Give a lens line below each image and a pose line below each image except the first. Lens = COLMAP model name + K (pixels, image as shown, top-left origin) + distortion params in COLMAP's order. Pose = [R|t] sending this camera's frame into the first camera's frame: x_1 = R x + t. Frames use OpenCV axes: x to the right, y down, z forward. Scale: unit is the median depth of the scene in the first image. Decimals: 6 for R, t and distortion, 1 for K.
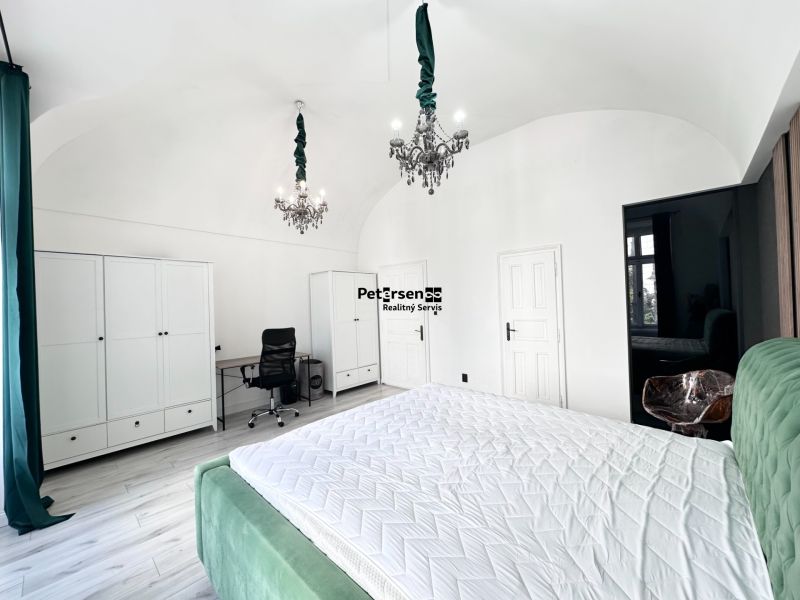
lens RADIAL K [[320.3, 0, 399.5], [0, 320.3, 301.4], [0, 0, 1]] dist [-0.002736, 0.000341]
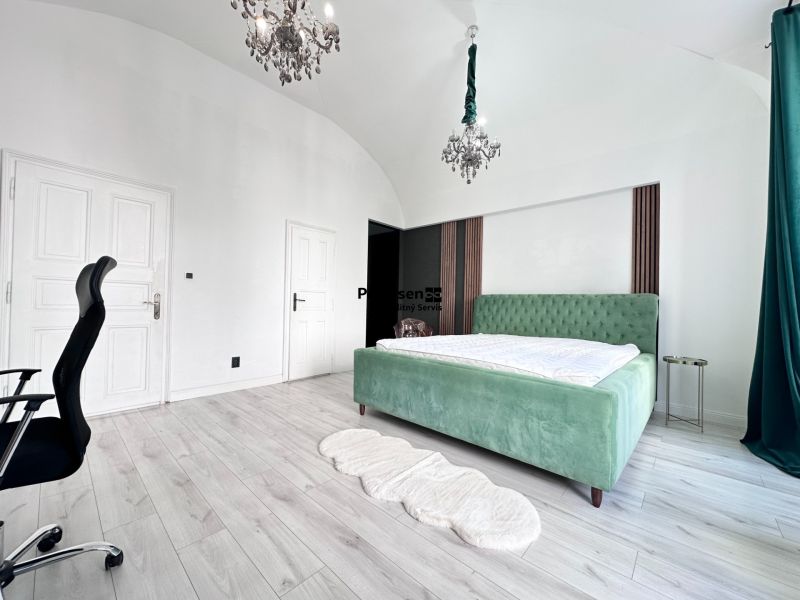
lens RADIAL K [[320.3, 0, 399.9], [0, 320.3, 299.8], [0, 0, 1]] dist [-0.002736, 0.000341]
pose [[-0.003028, 0.040091, 0.999191, -0.658616], [-0.036492, 0.998526, -0.040175, 0.116863], [-0.999329, -0.036584, -0.001560, 0.677734]]
